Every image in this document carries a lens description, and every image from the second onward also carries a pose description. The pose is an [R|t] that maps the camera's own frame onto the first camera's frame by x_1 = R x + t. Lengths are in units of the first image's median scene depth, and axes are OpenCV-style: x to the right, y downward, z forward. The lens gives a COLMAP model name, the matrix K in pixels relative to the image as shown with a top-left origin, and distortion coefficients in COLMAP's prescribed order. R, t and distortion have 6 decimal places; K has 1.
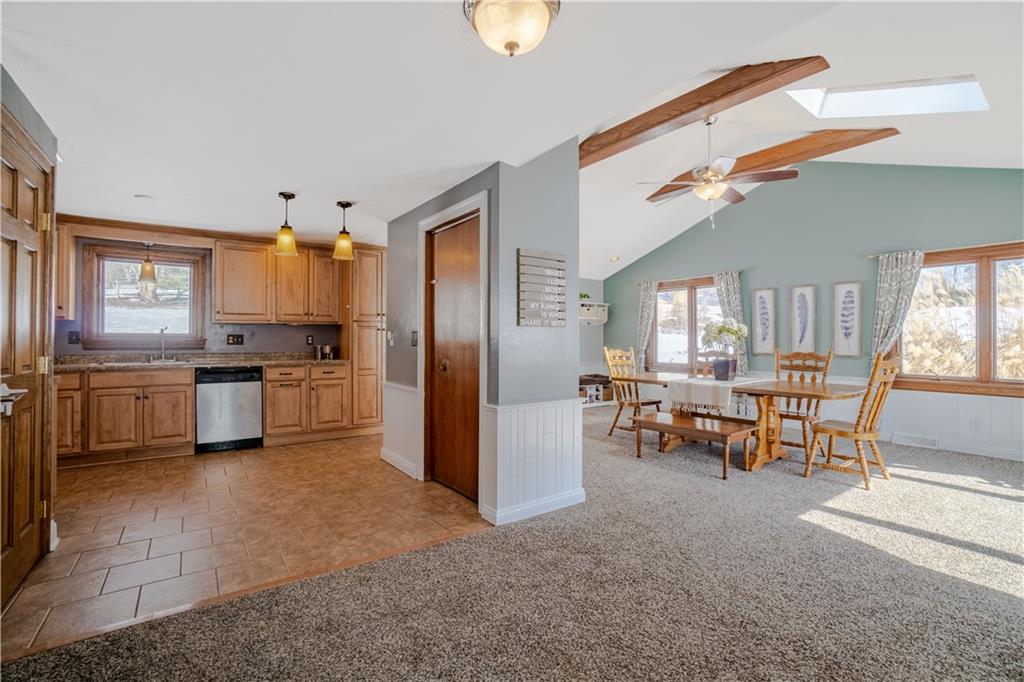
lens RADIAL K [[452.8, 0, 504.7], [0, 452.8, 338.2], [0, 0, 1]] dist [-0.066038, 0.024350]
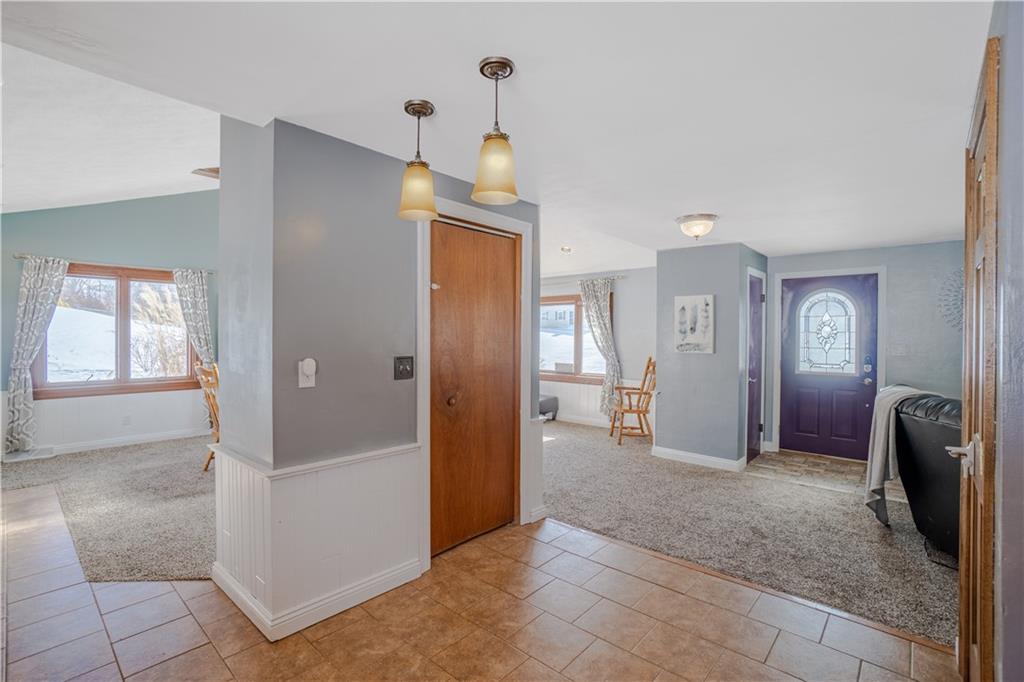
lens RADIAL K [[469.7, 0, 509.0], [0, 469.7, 338.5], [0, 0, 1]] dist [-0.059182, 0.027534]
pose [[-0.216655, -0.010396, 0.976193, -0.735434], [-0.010037, 0.999914, 0.008421, -0.039269], [-0.976197, -0.007974, -0.216741, 0.837197]]
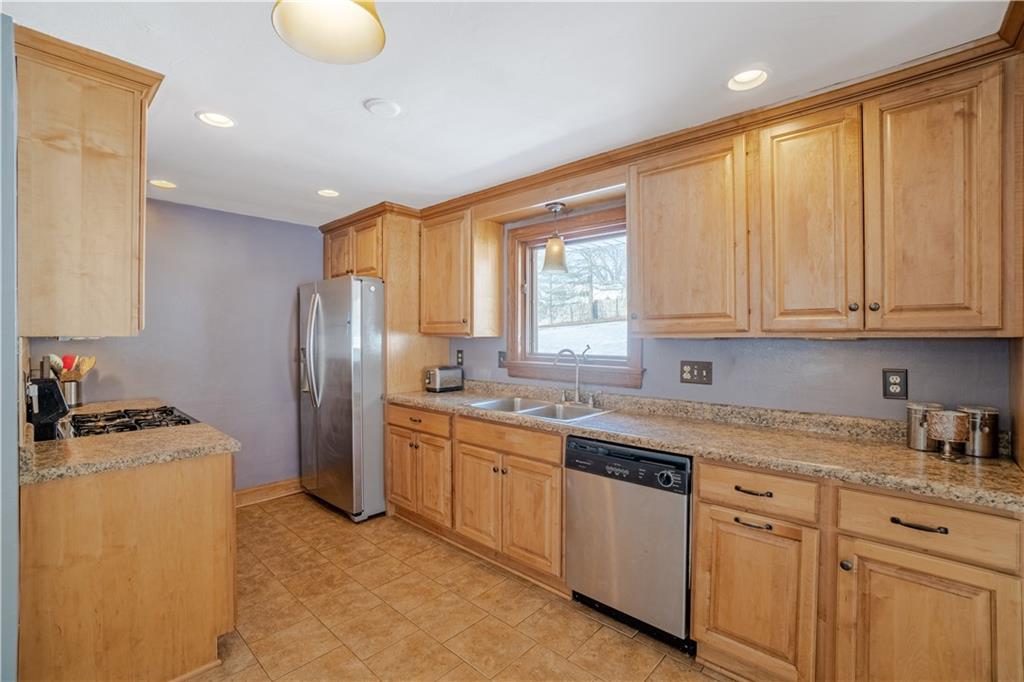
lens RADIAL K [[452.8, 0, 504.7], [0, 452.8, 338.2], [0, 0, 1]] dist [-0.066038, 0.024350]
pose [[0.200010, 0.004506, -0.979783, -0.216257], [0.002775, 0.999983, 0.005166, -0.039671], [0.979790, -0.003752, 0.199994, 0.800452]]
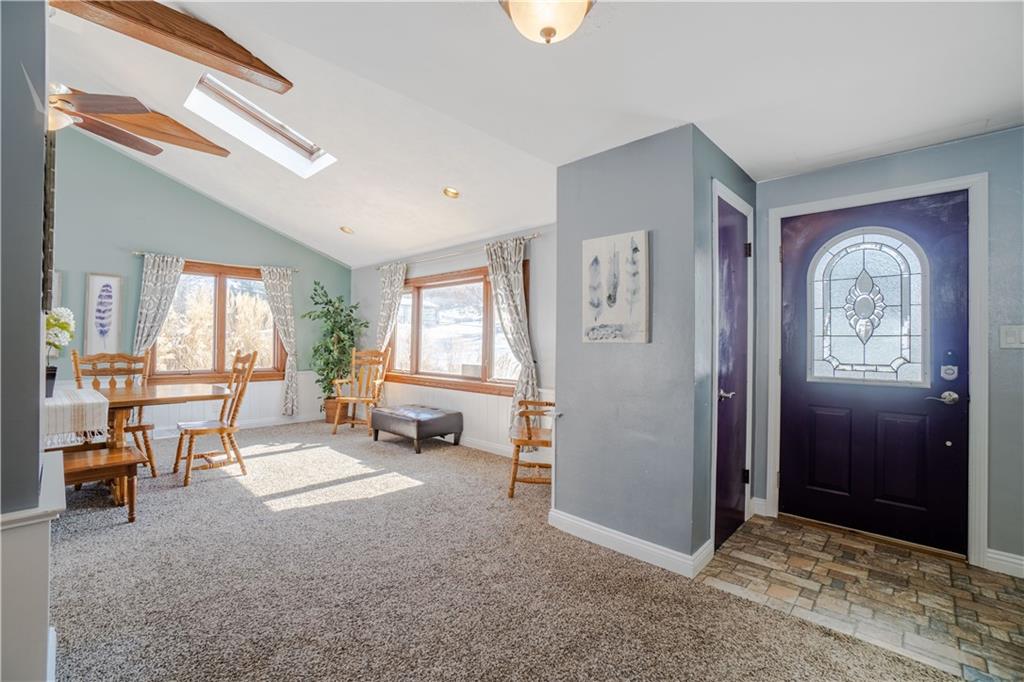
lens RADIAL K [[452.8, 0, 504.7], [0, 452.8, 338.2], [0, 0, 1]] dist [-0.066038, 0.024350]
pose [[-0.183052, 0.002717, 0.983100, -0.293591], [-0.011141, 0.999926, -0.004838, -0.001875], [-0.983040, -0.011839, -0.183008, 0.414988]]
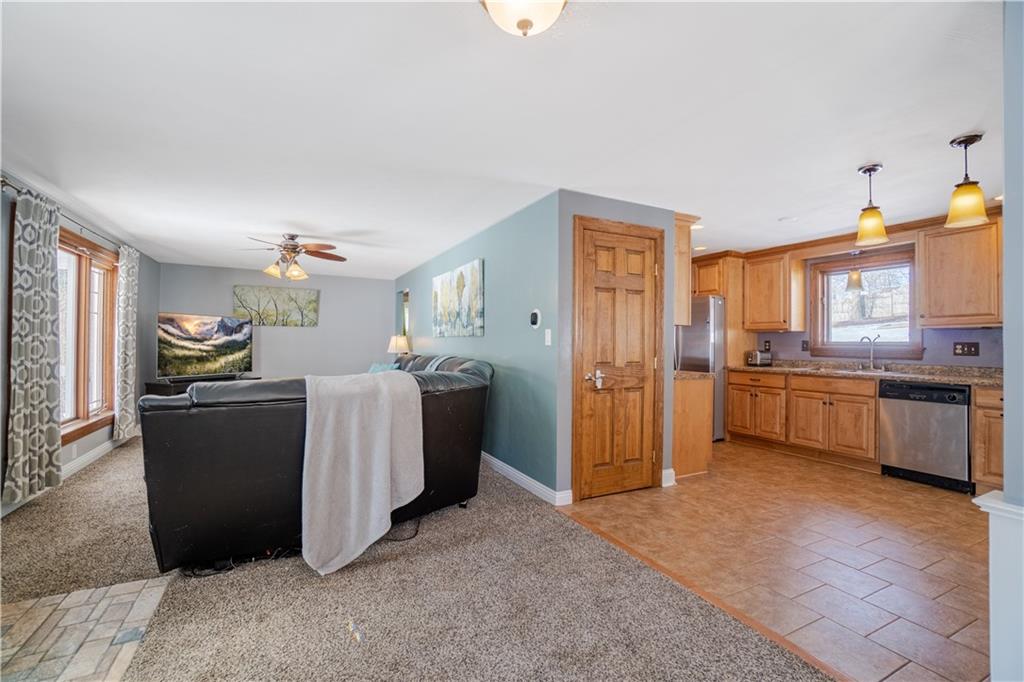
lens RADIAL K [[452.8, 0, 504.7], [0, 452.8, 338.2], [0, 0, 1]] dist [-0.066038, 0.024350]
pose [[-0.160859, -0.014742, -0.986867, 0.301588], [-0.006567, 0.999882, -0.013866, -0.000032], [0.986956, 0.004250, -0.160936, 0.366343]]
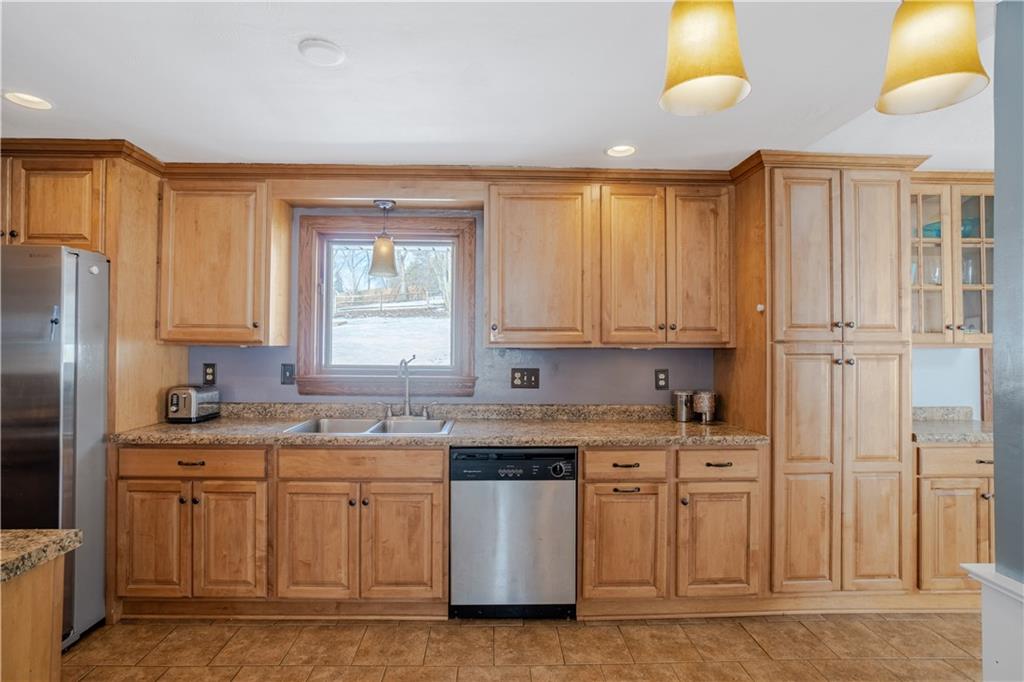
lens RADIAL K [[510.7, 0, 506.3], [0, 510.7, 339.1], [0, 0, 1]] dist [-0.049170, 0.024217]
pose [[0.831135, -0.003015, -0.556063, -0.330114], [-0.003090, 0.999945, -0.010040, -0.041181], [0.556063, 0.010063, 0.831079, 0.551338]]
